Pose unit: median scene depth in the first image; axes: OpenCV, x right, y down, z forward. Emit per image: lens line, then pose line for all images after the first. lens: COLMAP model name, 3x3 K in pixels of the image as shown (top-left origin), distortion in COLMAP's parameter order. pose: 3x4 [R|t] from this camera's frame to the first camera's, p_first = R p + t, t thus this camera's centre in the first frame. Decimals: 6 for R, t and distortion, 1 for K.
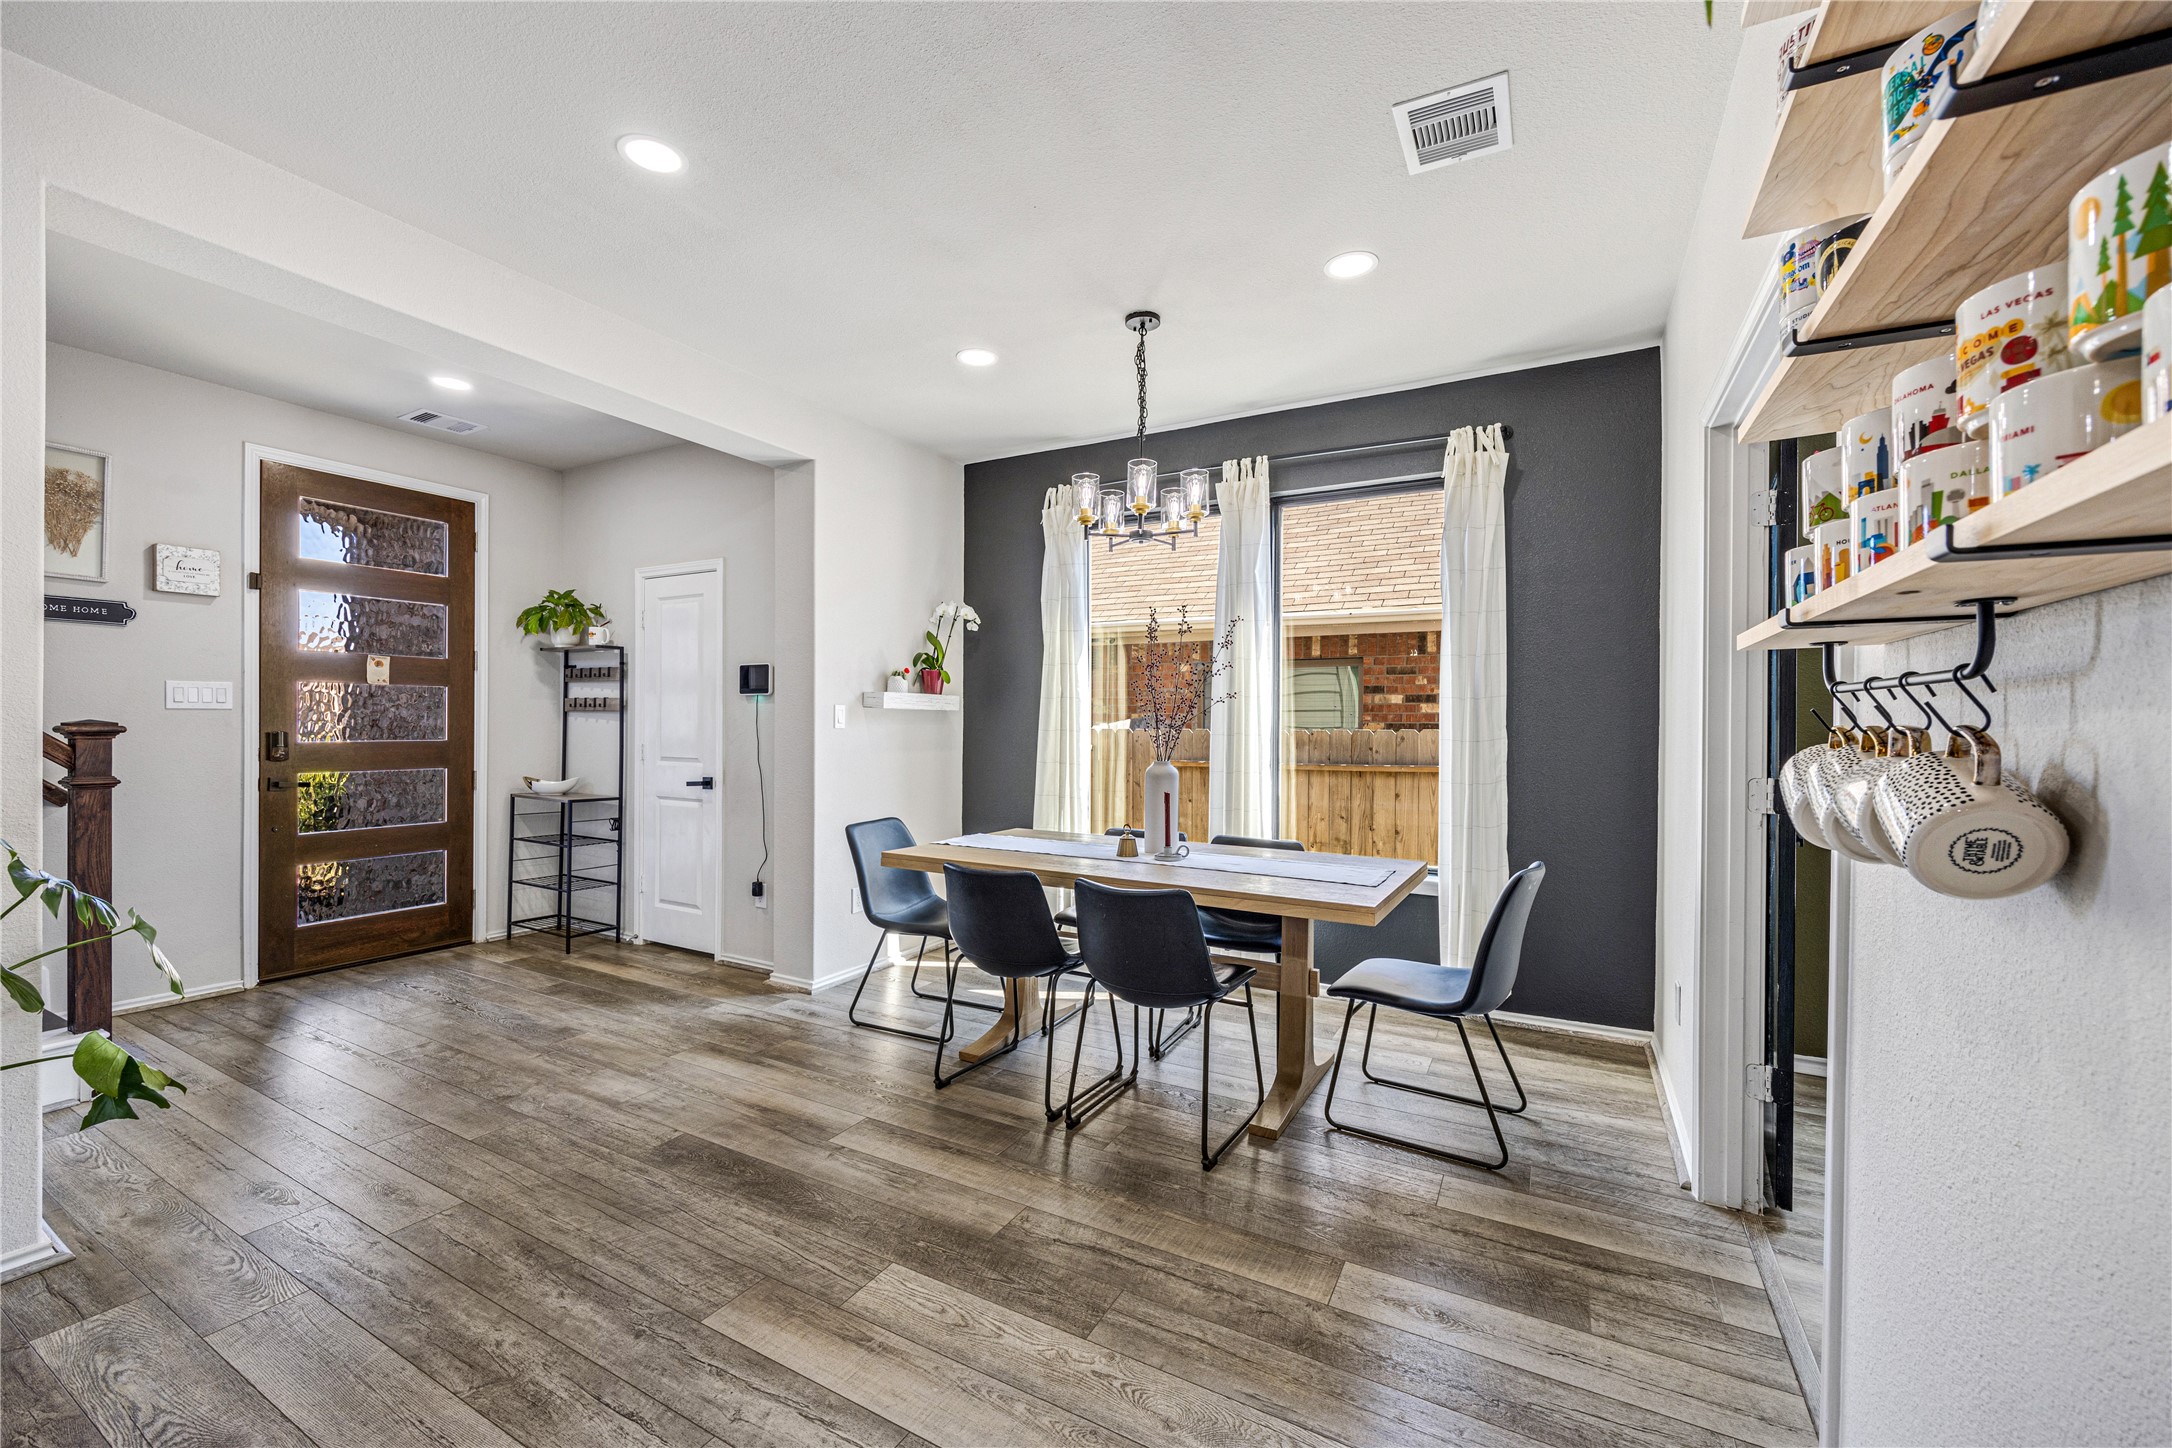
lens RADIAL K [[871.2, 0, 1082.0], [0, 871.2, 727.7], [0, 0, 1]] dist [-0.002577, -0.000524]
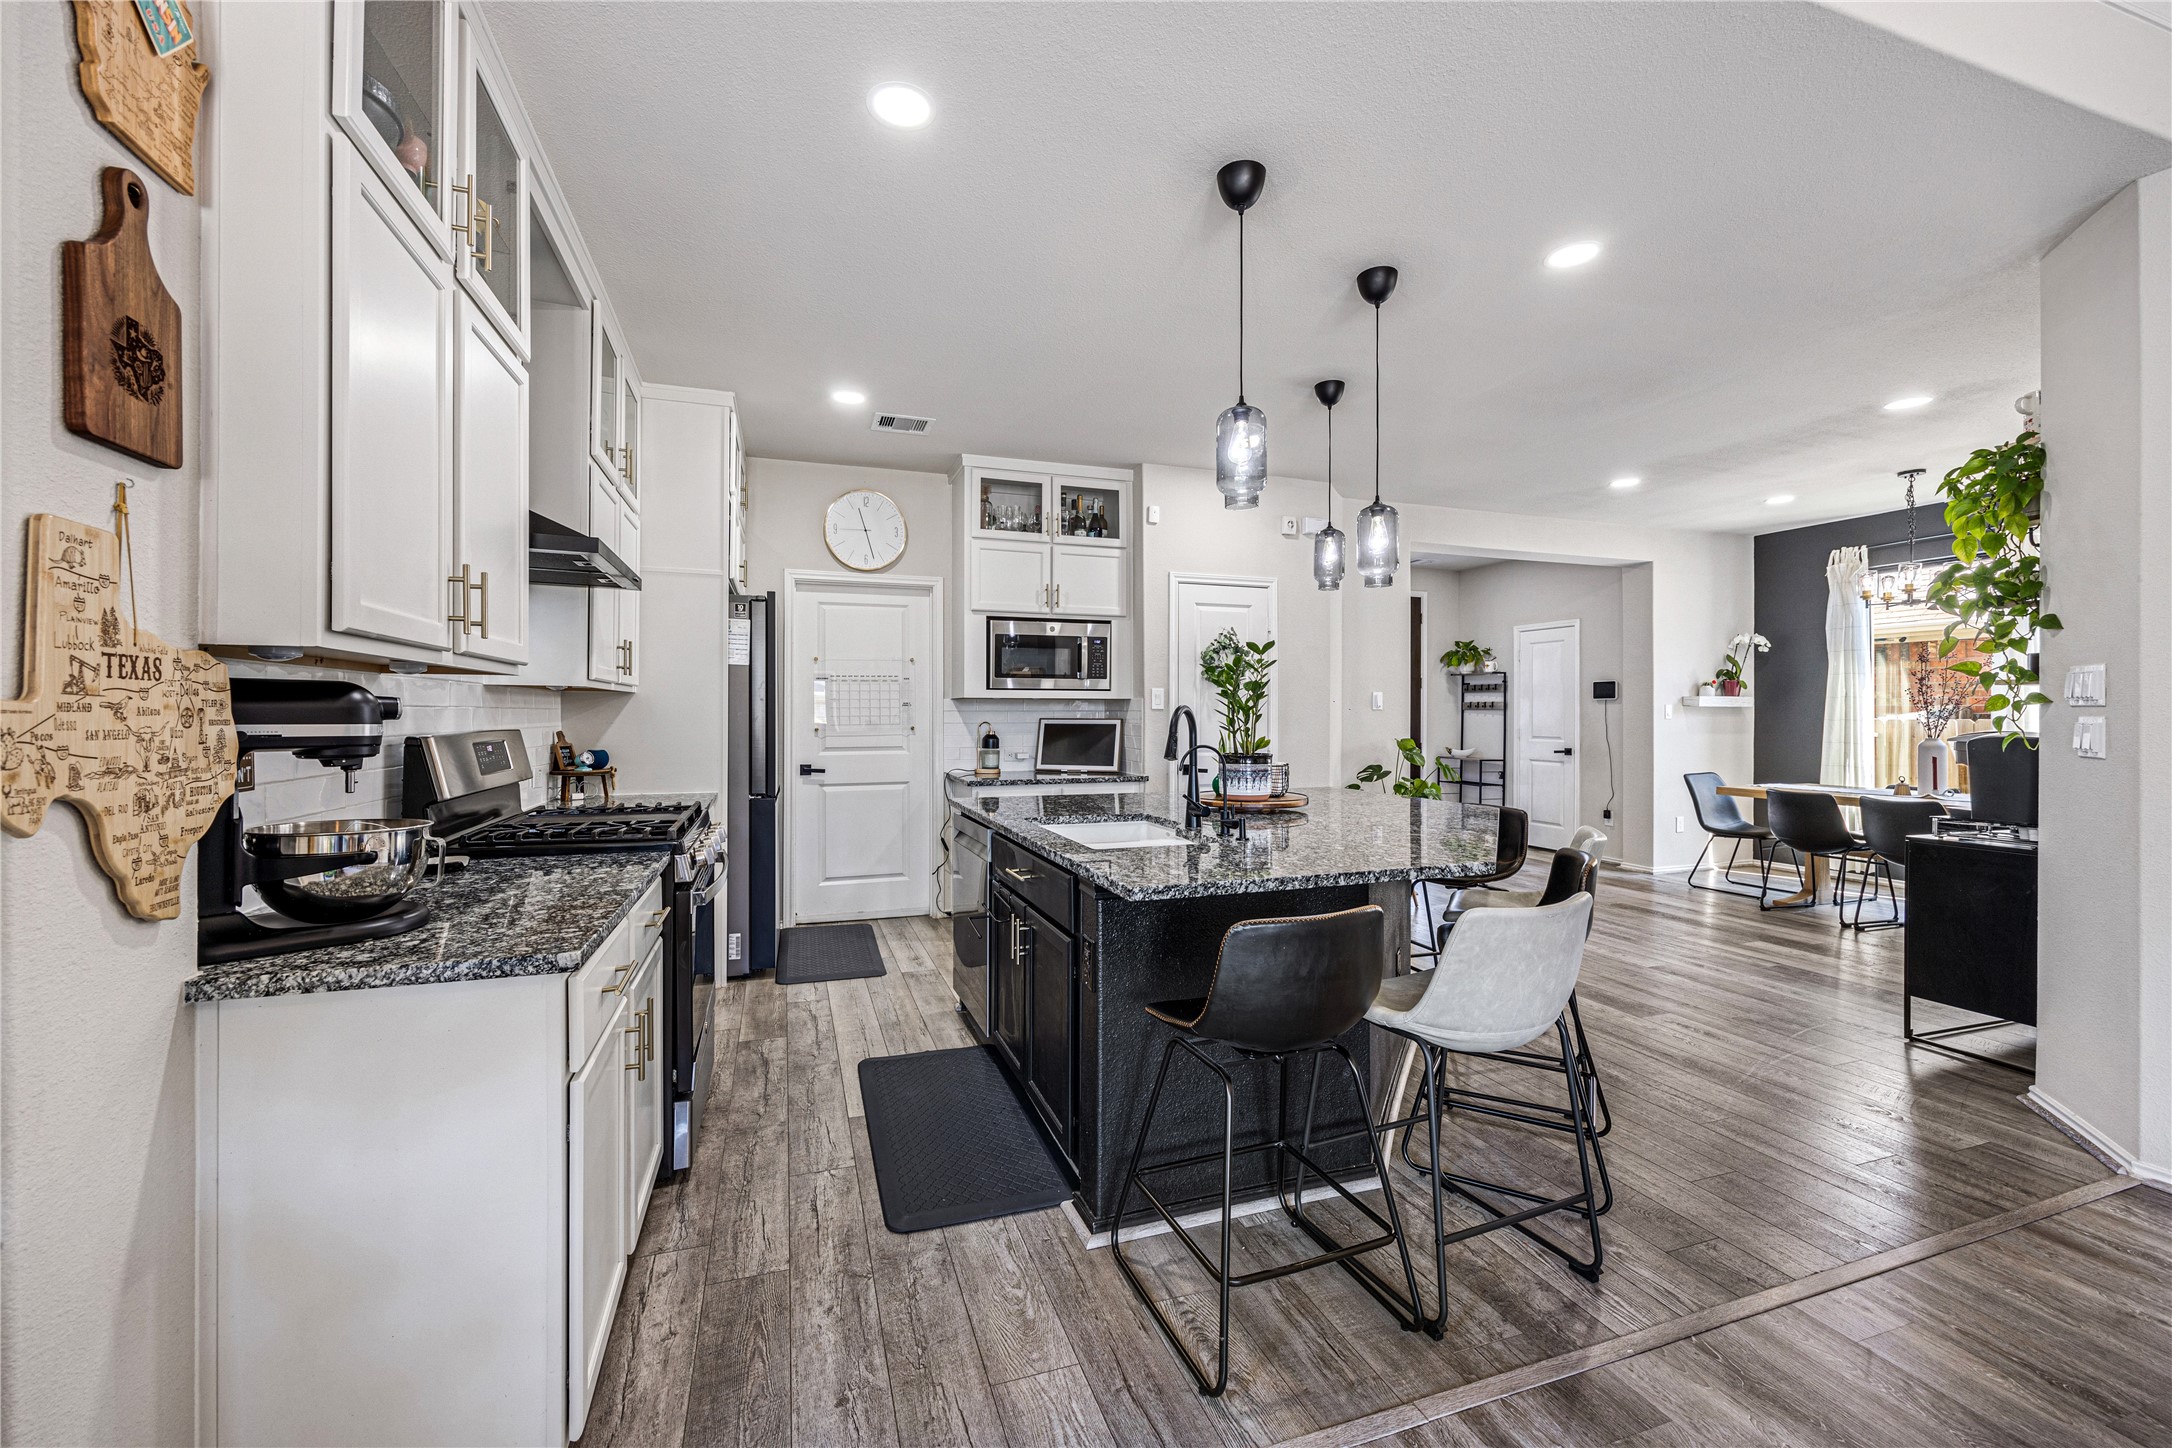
lens RADIAL K [[865.0, 0, 1080.2], [0, 865.0, 715.1], [0, 0, 1]] dist [-0.007448, -0.000229]
pose [[0.742255, -0.006022, -0.670090, -0.008650], [0.001450, 0.999972, -0.007380, 0.003566], [0.670115, 0.004506, 0.742243, -0.844654]]
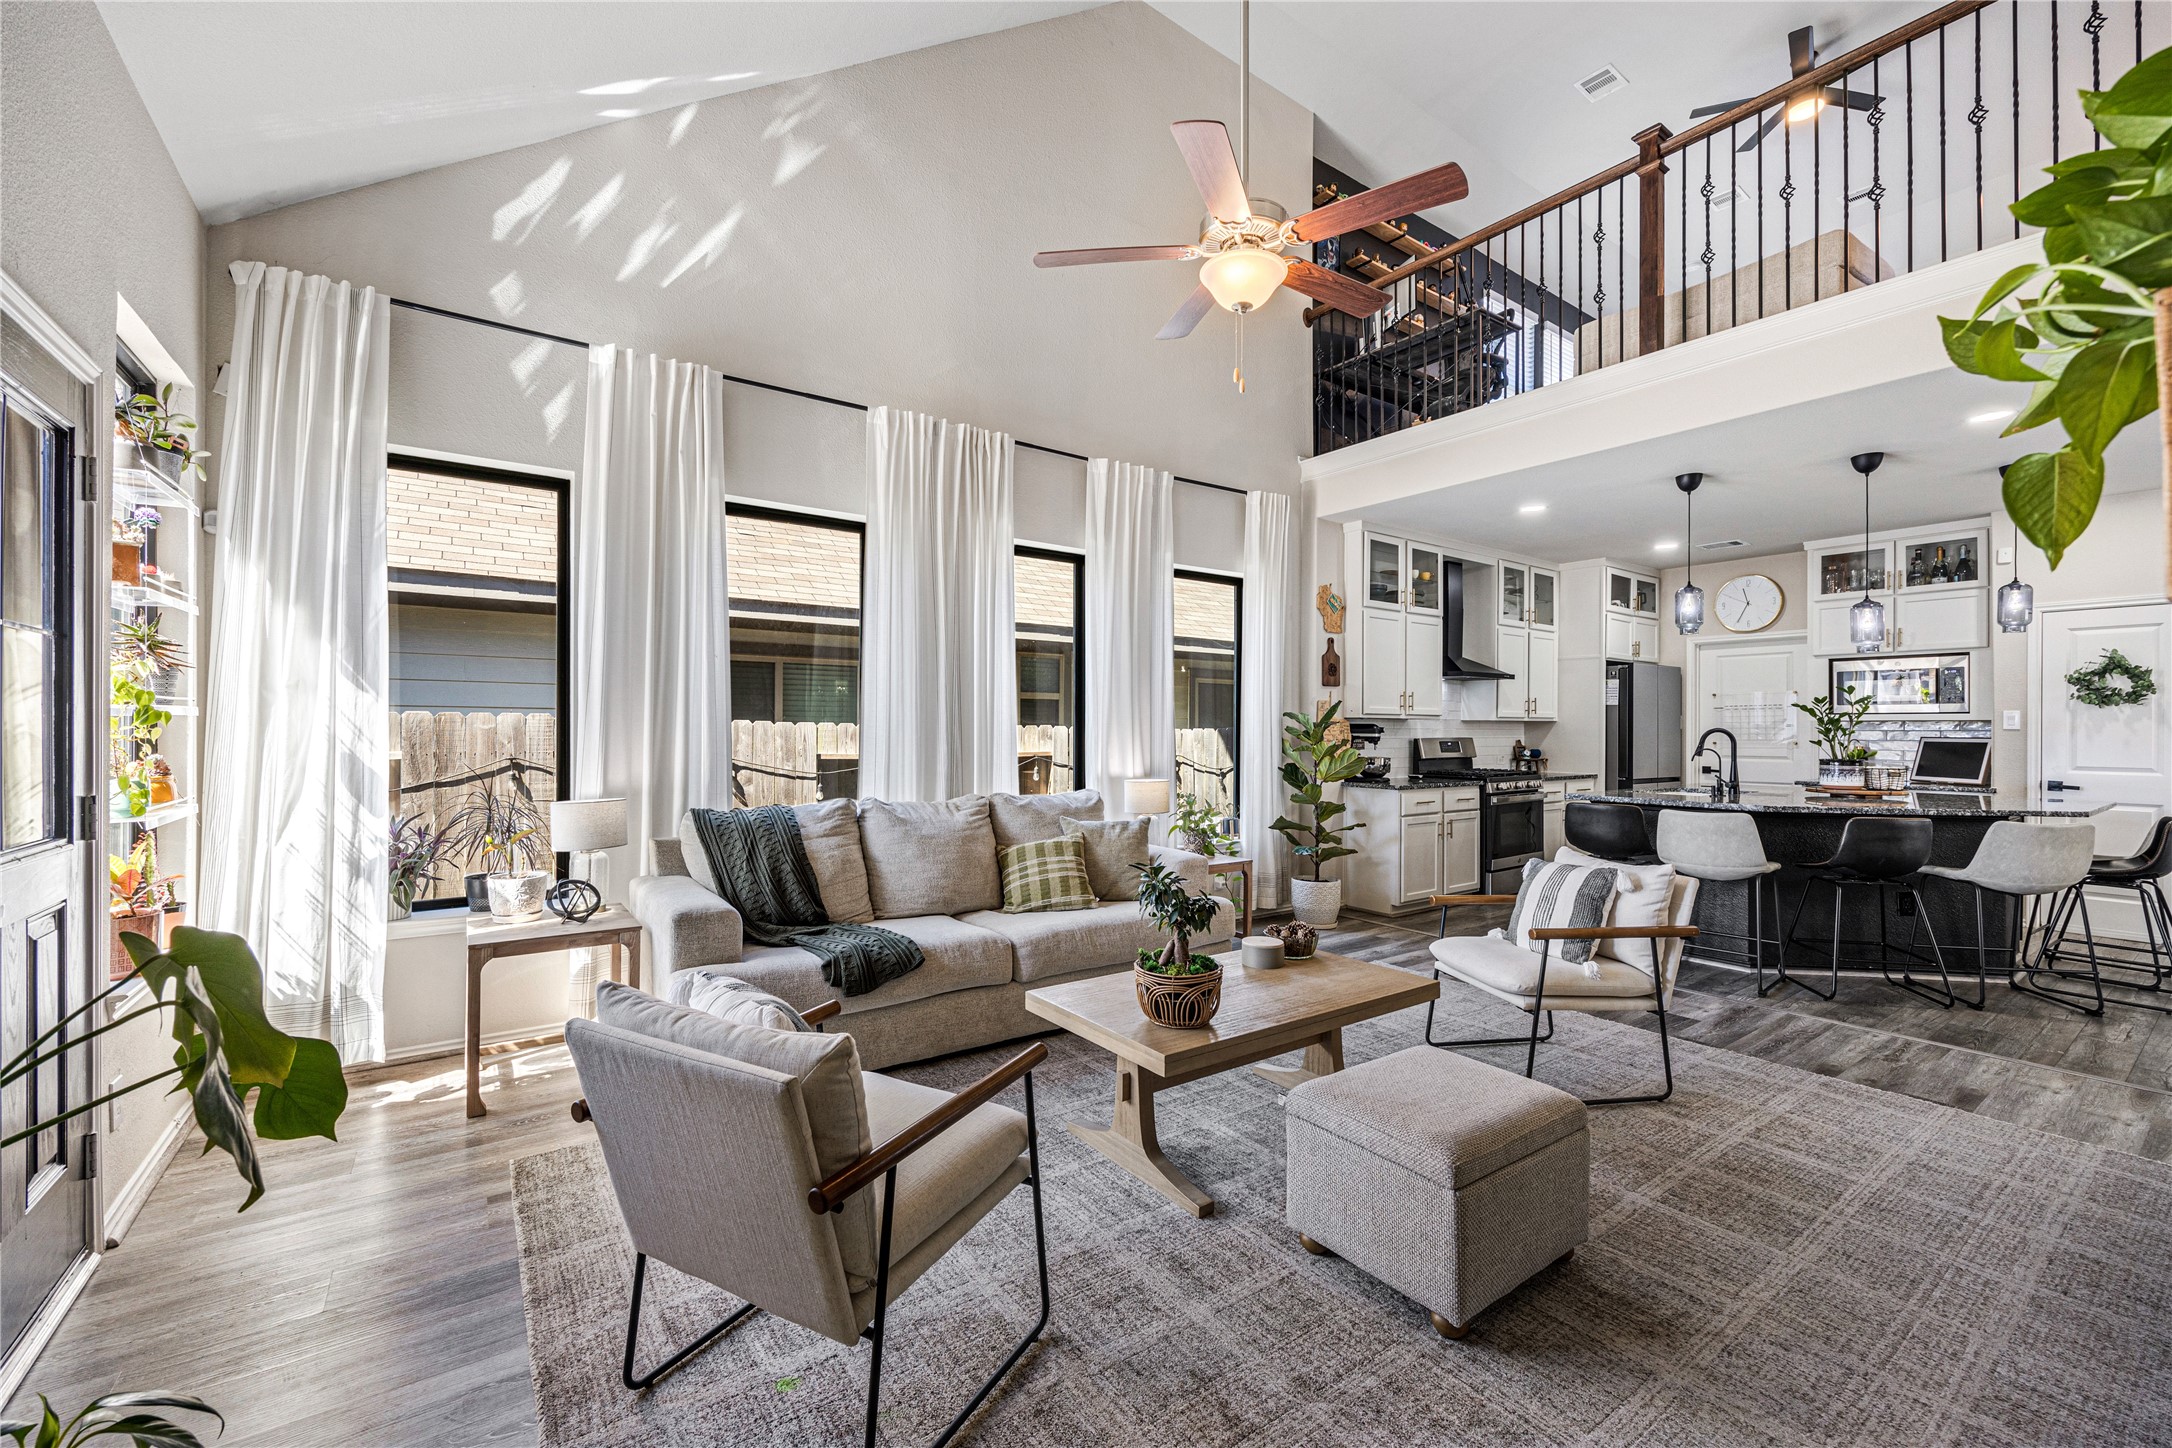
lens RADIAL K [[893.7, 0, 1086.6], [0, 893.7, 727.4], [0, 0, 1]] dist [0.007926, -0.000842]
pose [[-0.416900, -0.011880, -0.908875, 0.995203], [-0.011434, 0.999904, -0.007825, 0.010150], [0.908880, 0.007130, -0.416996, -0.627404]]
